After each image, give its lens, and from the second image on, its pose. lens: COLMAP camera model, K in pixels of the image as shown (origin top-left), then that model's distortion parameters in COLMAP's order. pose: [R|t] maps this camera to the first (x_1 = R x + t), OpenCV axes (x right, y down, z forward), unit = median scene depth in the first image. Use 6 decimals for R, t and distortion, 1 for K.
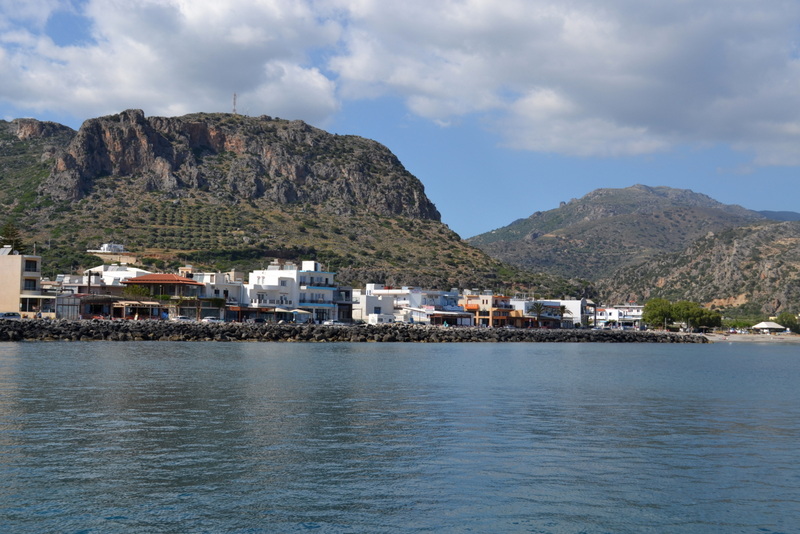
lens RADIAL K [[1049.3, 0, 399.8], [0, 1049.3, 268.1], [0, 0, 1]] dist [-0.009996, 0.000000]
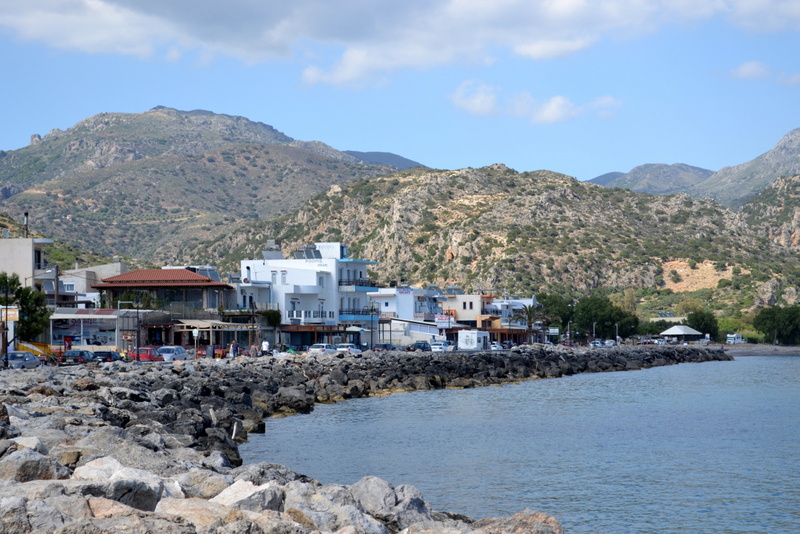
lens RADIAL K [[1752.1, 0, 400.4], [0, 1752.1, 267.0], [0, 0, 1]] dist [0.023176, 0.000000]
pose [[0.937937, -0.017898, 0.346343, -0.375857], [0.013721, 0.999801, 0.014509, -0.006158], [-0.346534, -0.008857, 0.937996, 0.082275]]
